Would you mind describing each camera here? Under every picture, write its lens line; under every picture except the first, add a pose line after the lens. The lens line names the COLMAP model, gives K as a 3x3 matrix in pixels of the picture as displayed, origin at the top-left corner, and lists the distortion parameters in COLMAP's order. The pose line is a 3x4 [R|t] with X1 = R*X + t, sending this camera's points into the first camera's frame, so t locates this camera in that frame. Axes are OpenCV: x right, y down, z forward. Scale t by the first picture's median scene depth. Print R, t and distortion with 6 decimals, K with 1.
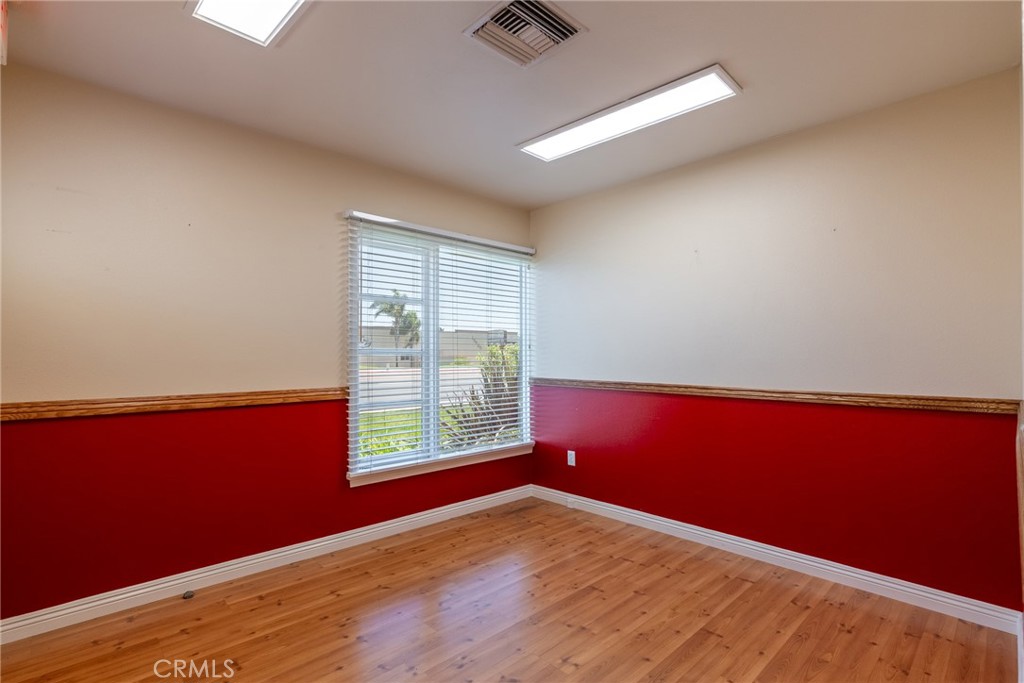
lens RADIAL K [[487.9, 0, 517.8], [0, 487.9, 342.1], [0, 0, 1]] dist [-0.015945, 0.004120]
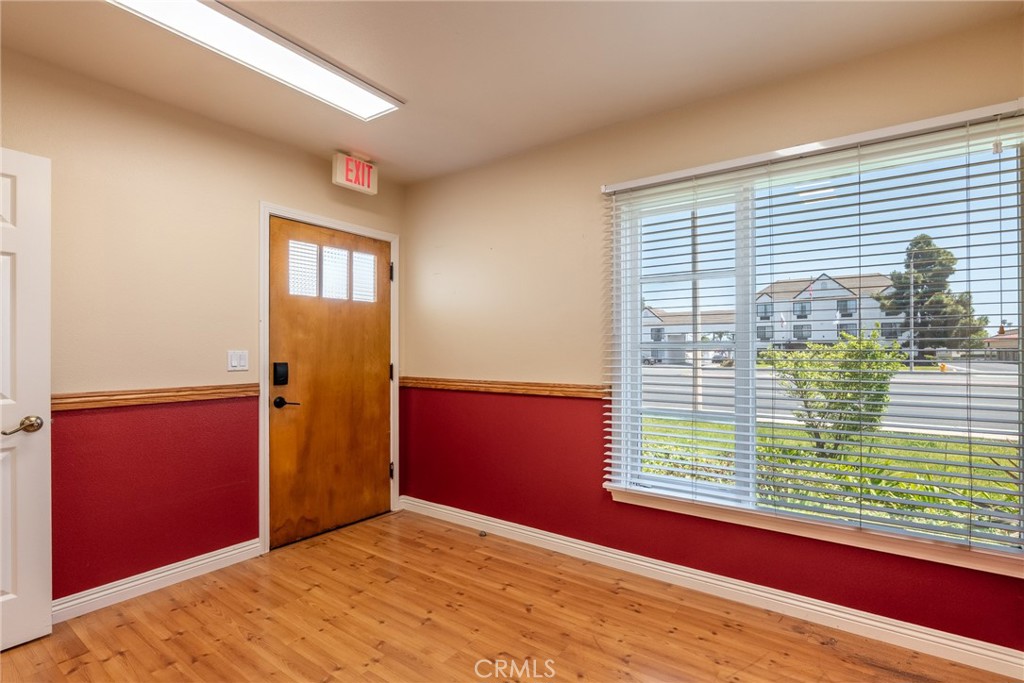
lens RADIAL K [[487.9, 0, 516.7], [0, 487.9, 347.7], [0, 0, 1]] dist [-0.015945, 0.004120]
pose [[0.180634, -0.010340, -0.983496, 0.542399], [0.022161, 0.999734, -0.006440, 0.026966], [0.983301, -0.020632, 0.180815, 0.740539]]
